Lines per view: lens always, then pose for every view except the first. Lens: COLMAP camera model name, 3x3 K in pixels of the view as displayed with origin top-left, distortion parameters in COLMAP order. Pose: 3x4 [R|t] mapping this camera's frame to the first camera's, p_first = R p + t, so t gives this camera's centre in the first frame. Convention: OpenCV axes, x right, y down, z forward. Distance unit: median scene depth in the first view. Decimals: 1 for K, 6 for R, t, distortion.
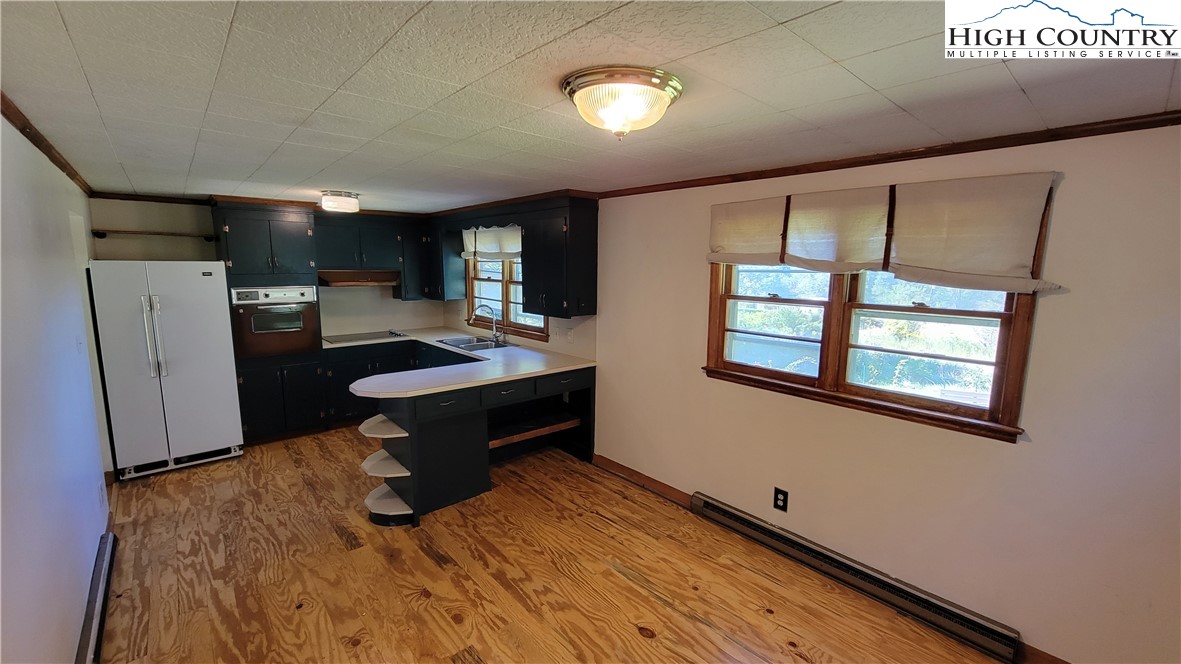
lens RADIAL K [[476.9, 0, 590.5], [0, 476.9, 334.9], [0, 0, 1]] dist [-0.000995, 0.000098]
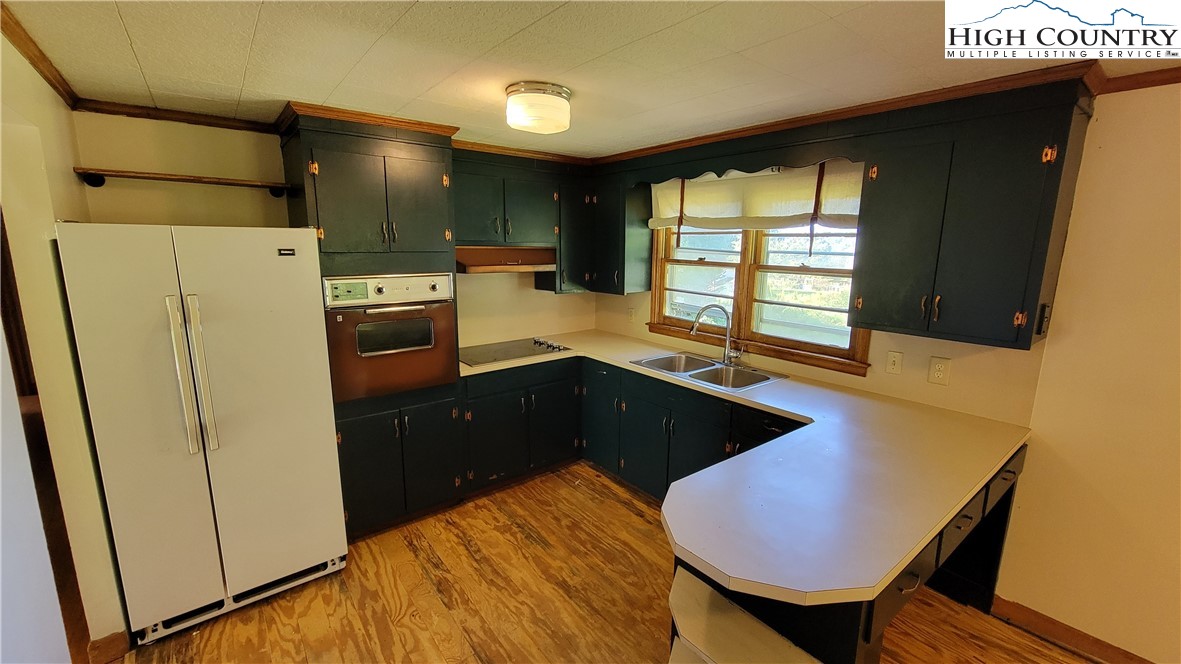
lens RADIAL K [[482.1, 0, 593.8], [0, 482.1, 334.4], [0, 0, 1]] dist [-0.003419, -0.000173]
pose [[0.998862, 0.011819, -0.046199, -0.410750], [-0.009861, 0.999053, 0.042382, -0.058895], [0.046656, -0.041878, 0.998033, 0.450577]]
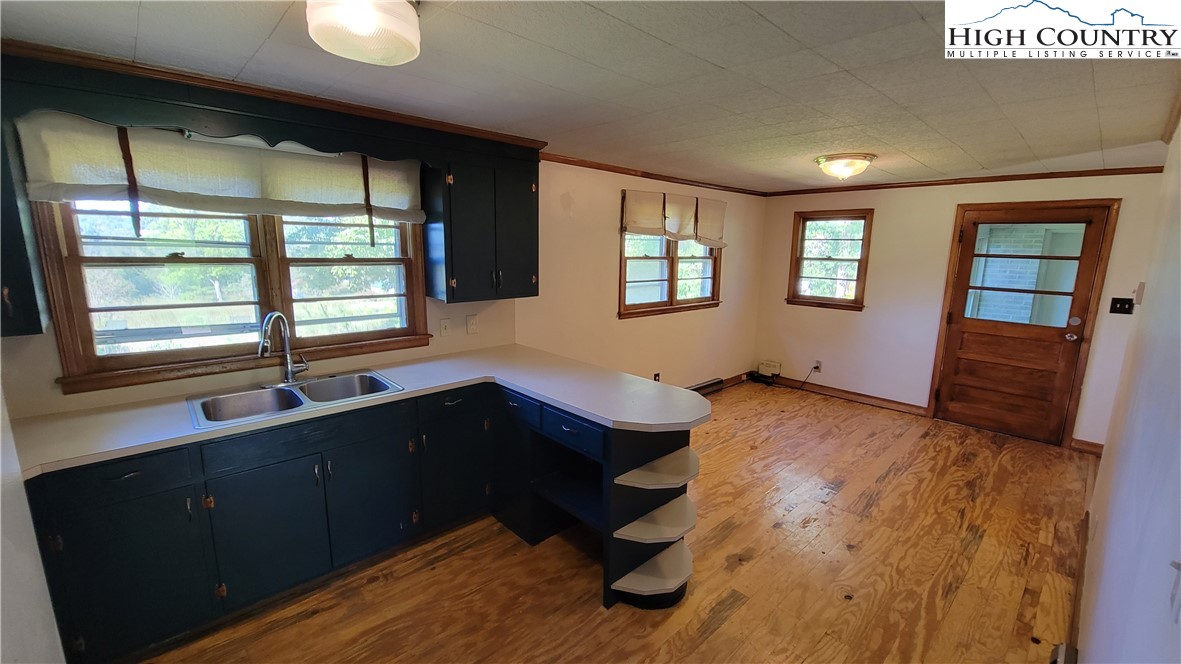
lens RADIAL K [[487.7, 0, 590.5], [0, 487.7, 332.0], [0, 0, 1]] dist [0.012605, 0.000000]
pose [[-0.022226, -0.199734, 0.979598, -0.830466], [0.119429, 0.972293, 0.200955, -0.123428], [-0.992594, 0.121459, 0.002244, 0.821071]]
